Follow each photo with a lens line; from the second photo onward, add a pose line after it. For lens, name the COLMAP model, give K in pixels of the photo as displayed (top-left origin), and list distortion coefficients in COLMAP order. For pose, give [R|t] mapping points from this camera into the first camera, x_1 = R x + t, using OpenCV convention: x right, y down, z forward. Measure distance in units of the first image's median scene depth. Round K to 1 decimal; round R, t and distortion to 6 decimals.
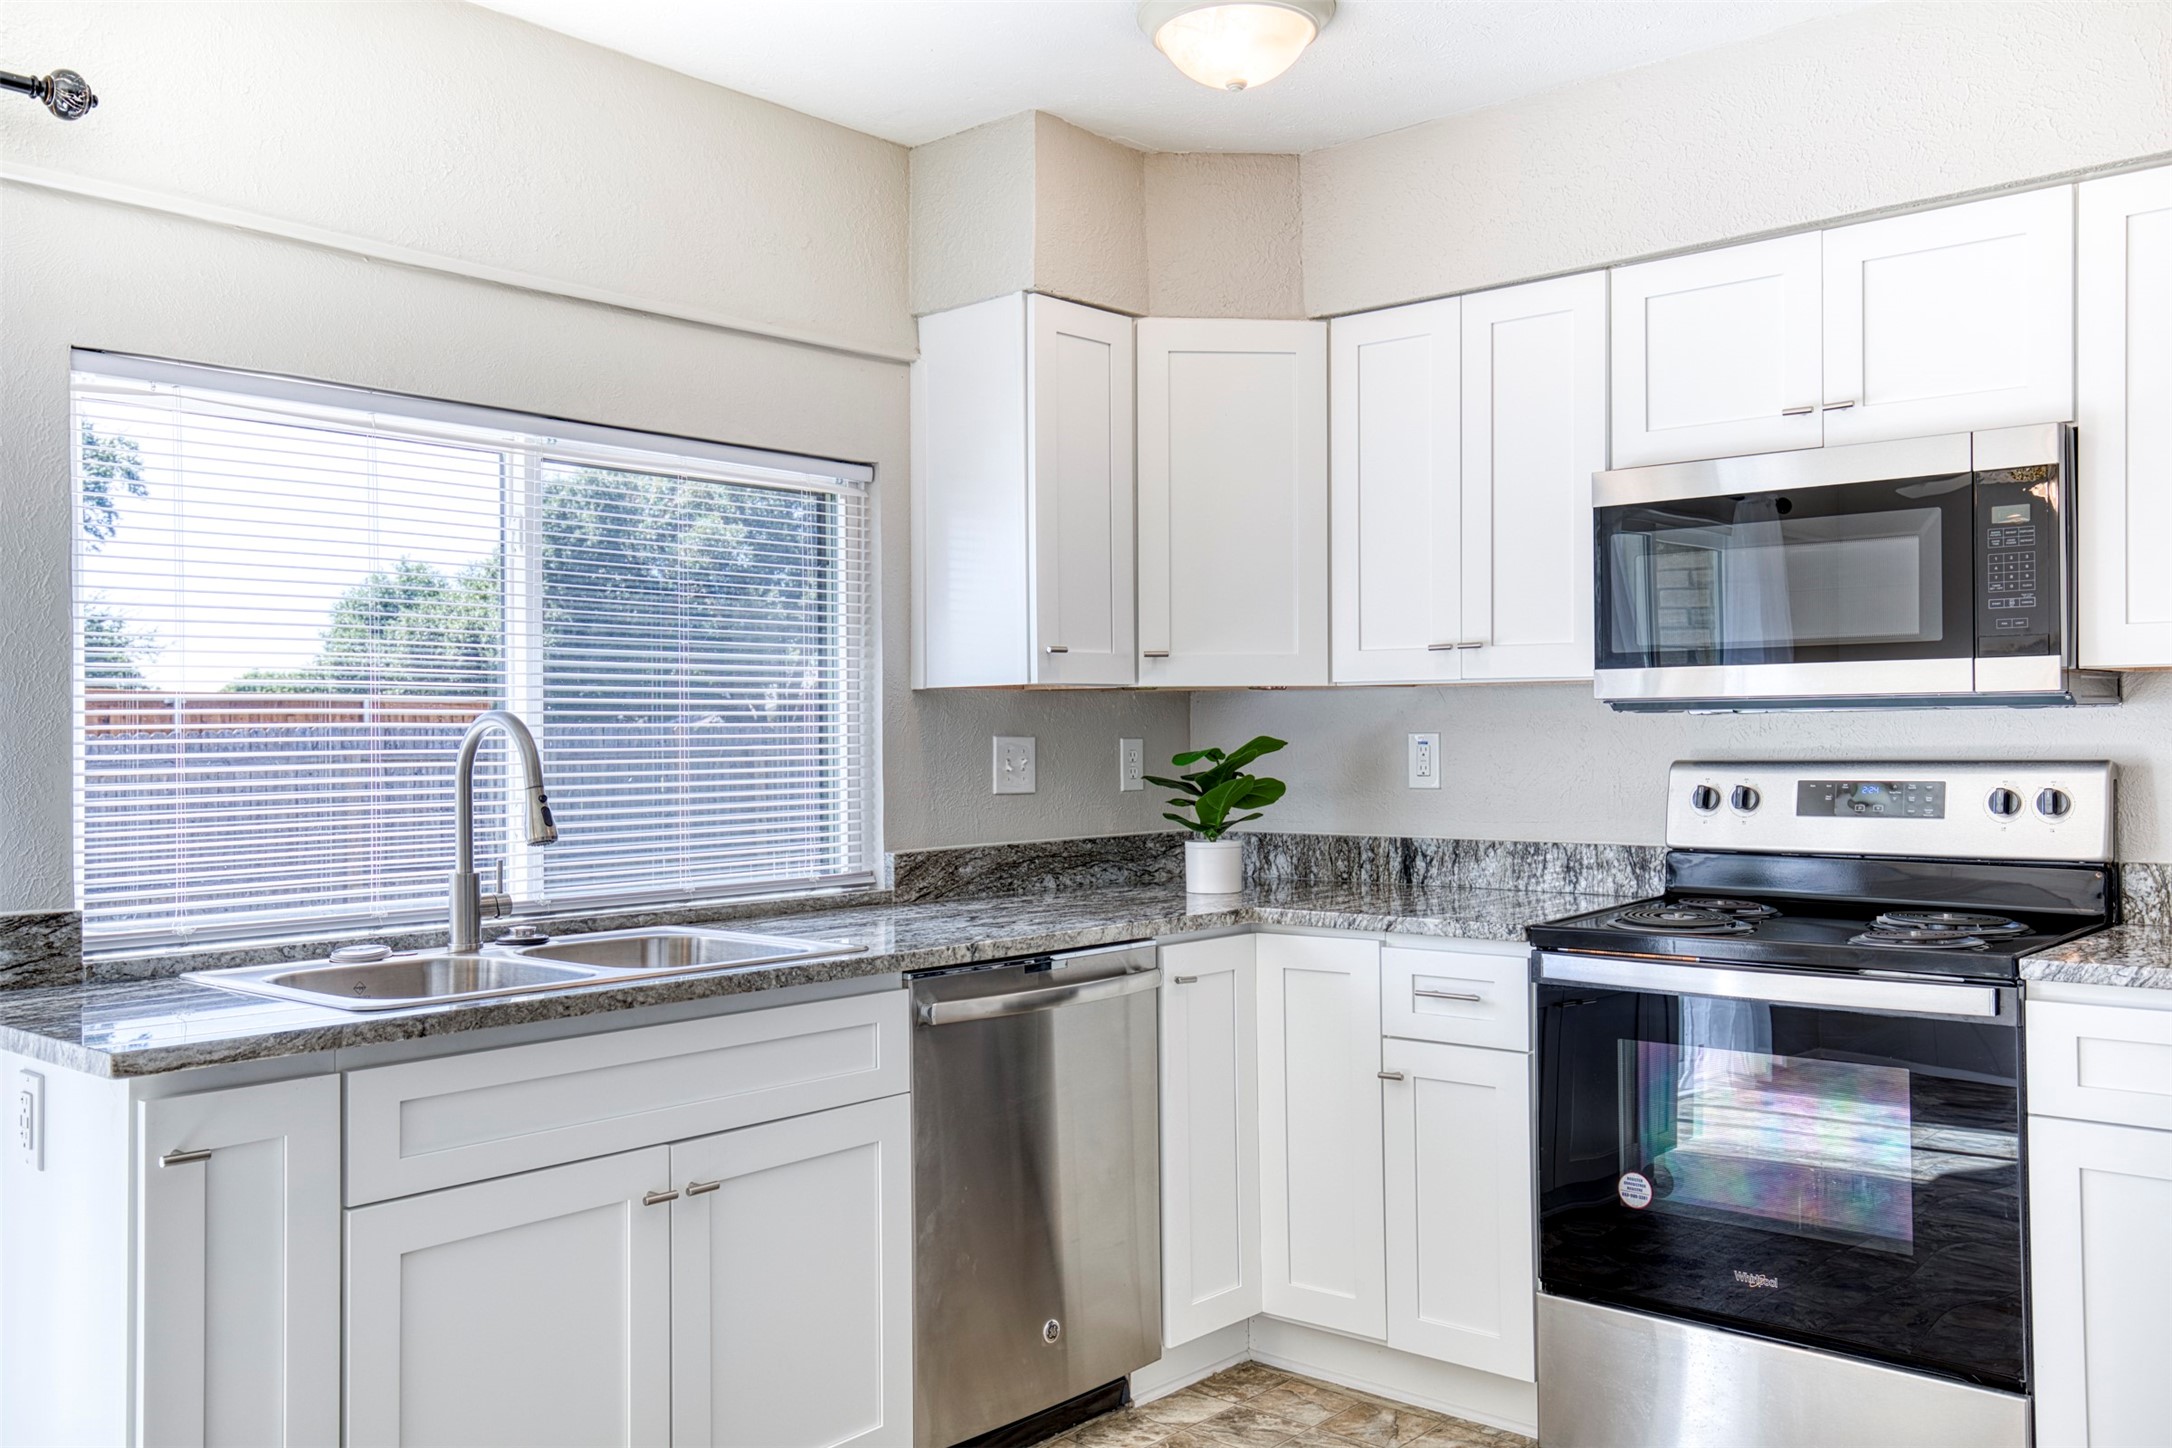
lens RADIAL K [[1827.0, 0, 1077.8], [0, 1827.0, 725.7], [0, 0, 1]] dist [0.035791, -0.008559]
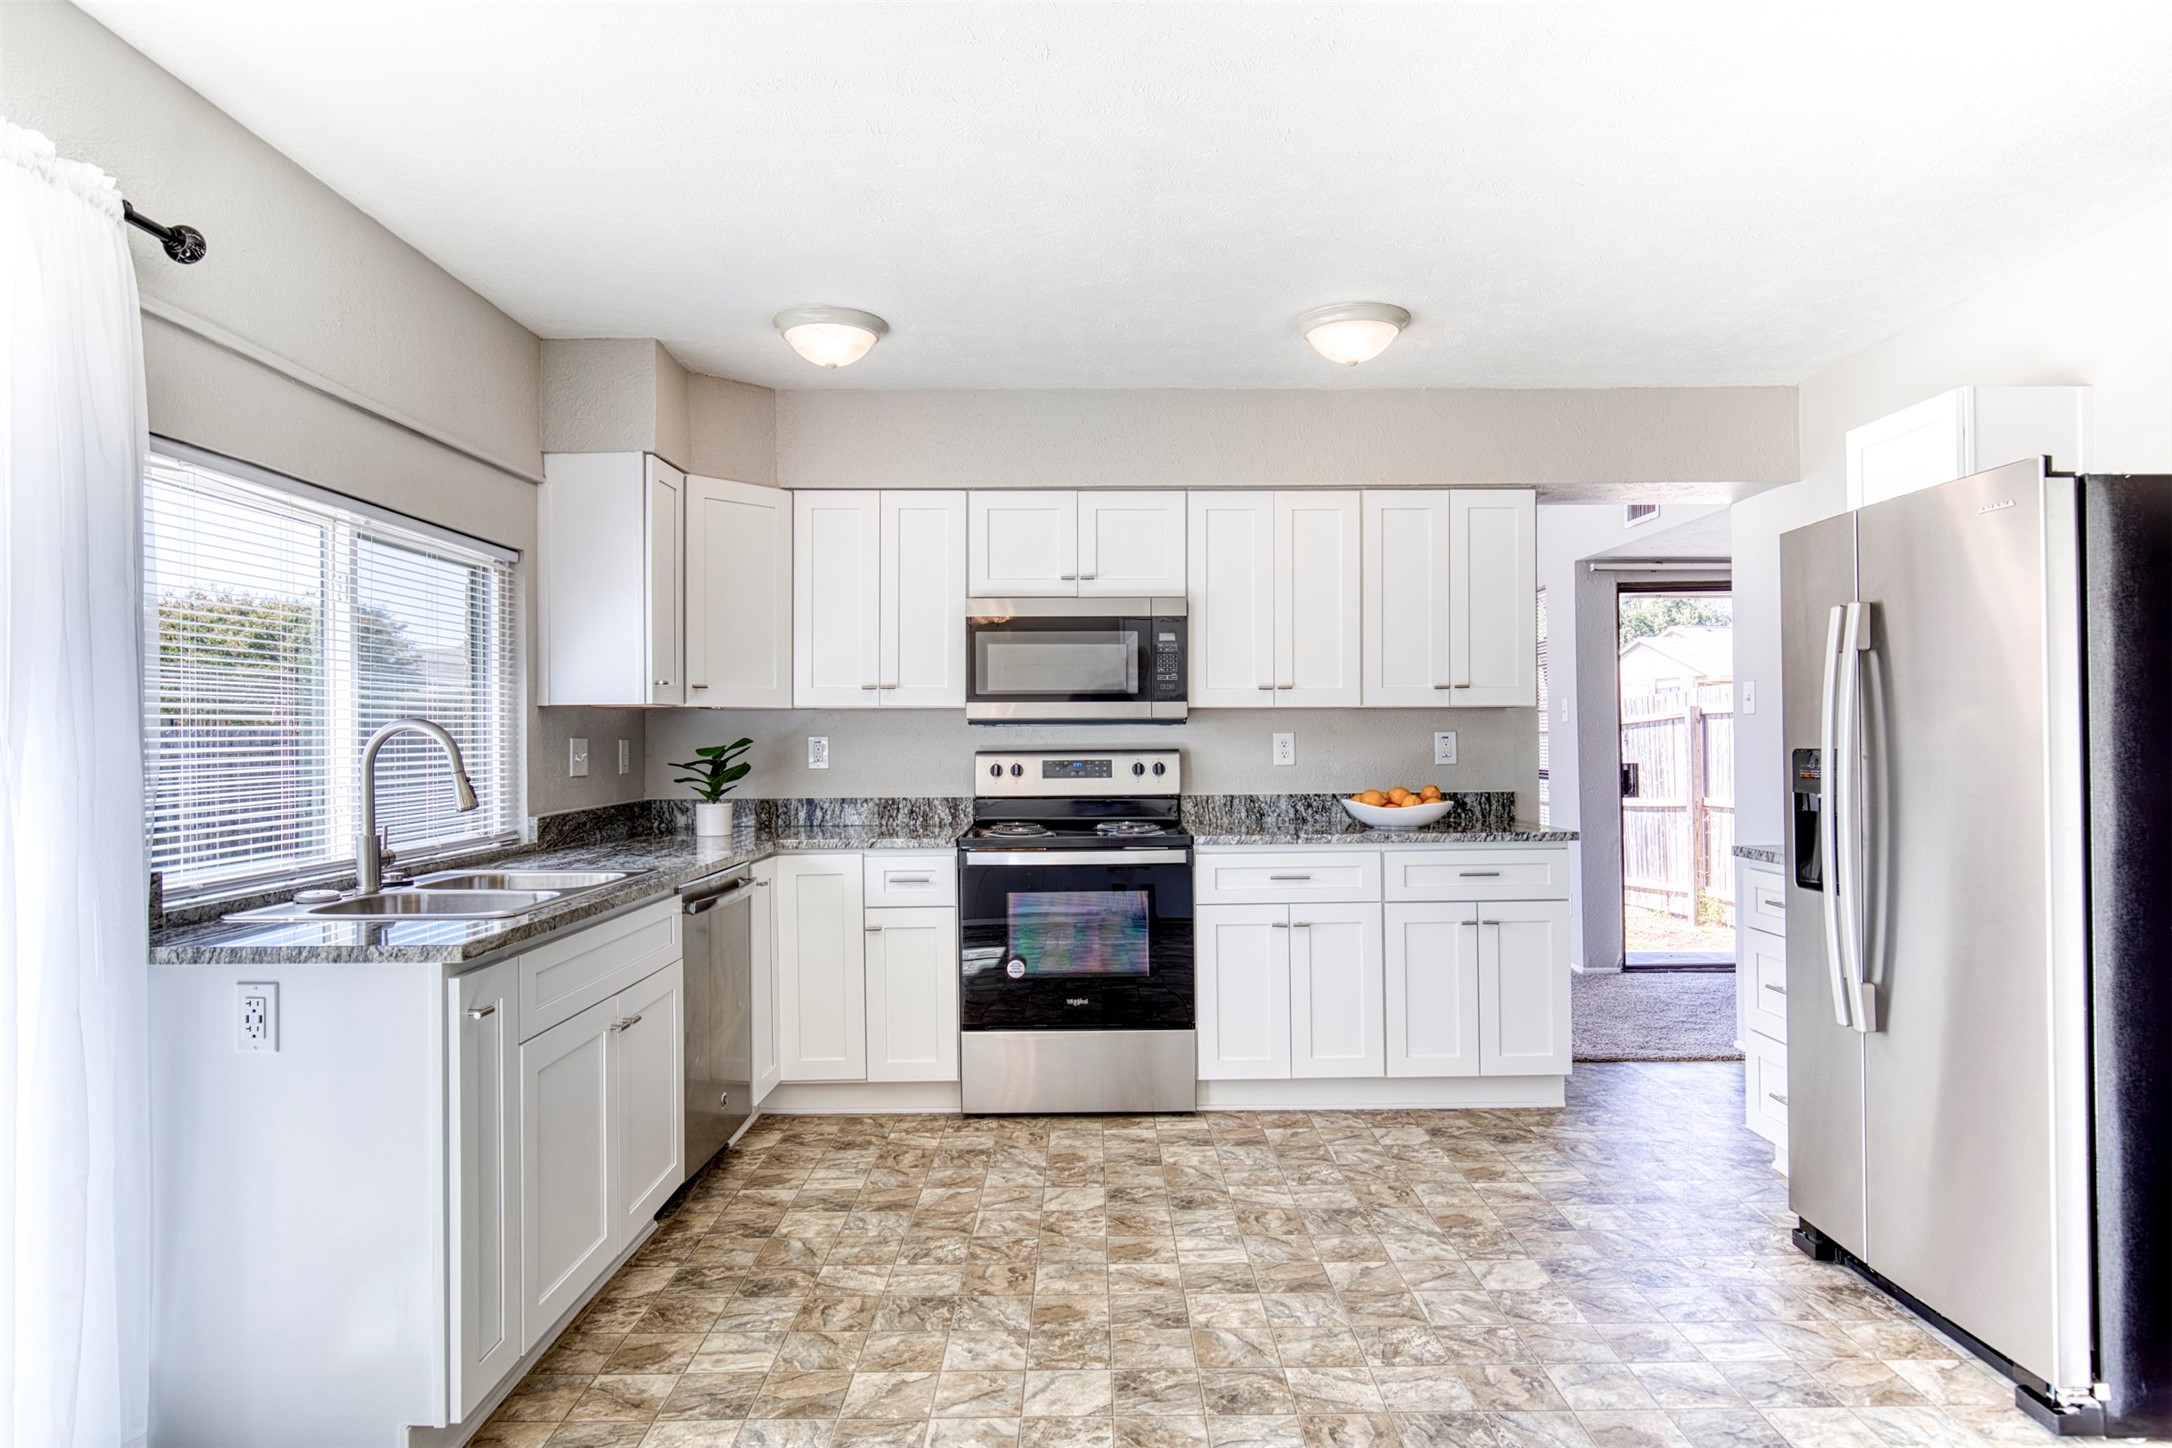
lens RADIAL K [[1302.0, 0, 1095.5], [0, 1302.0, 722.8], [0, 0, 1]] dist [-0.012665, 0.002274]
pose [[0.741450, 0.009864, 0.670935, -0.520640], [-0.004188, 0.999941, -0.010072, 0.003037], [-0.670995, 0.004658, 0.741447, -0.082288]]
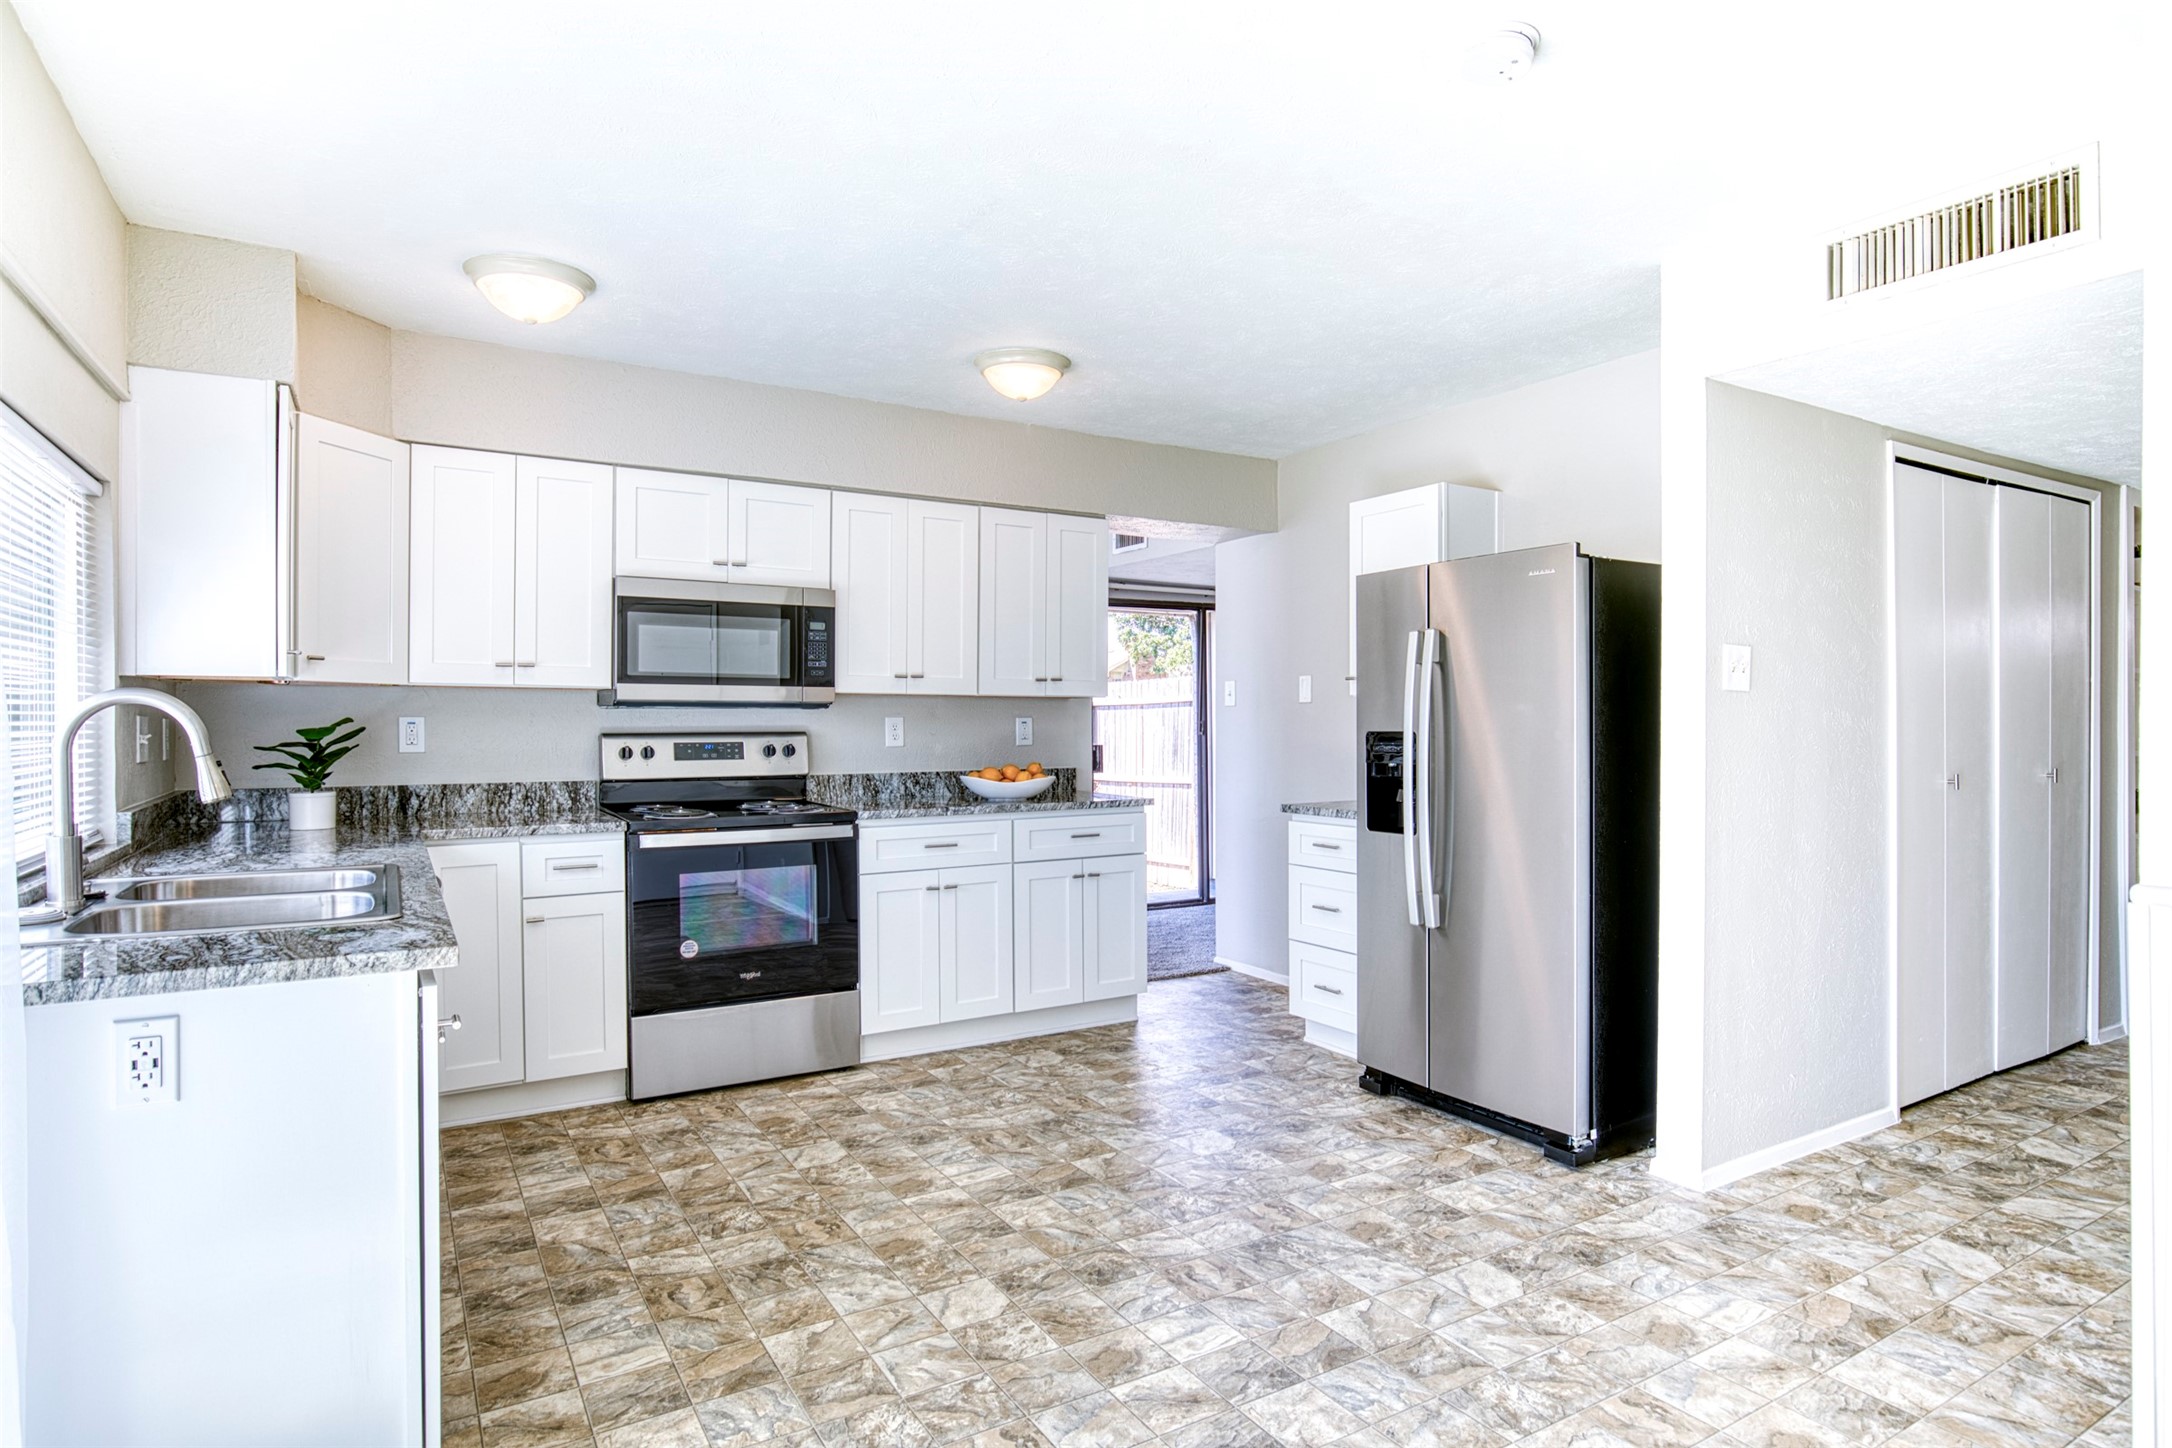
lens RADIAL K [[1209.3, 0, 1121.6], [0, 1209.3, 725.7], [0, 0, 1]] dist [-0.020091, 0.000661]
pose [[0.268289, 0.004731, 0.963327, -0.753115], [-0.010031, 0.999947, -0.002117, 0.009365], [-0.963286, -0.009095, 0.268322, 0.186923]]
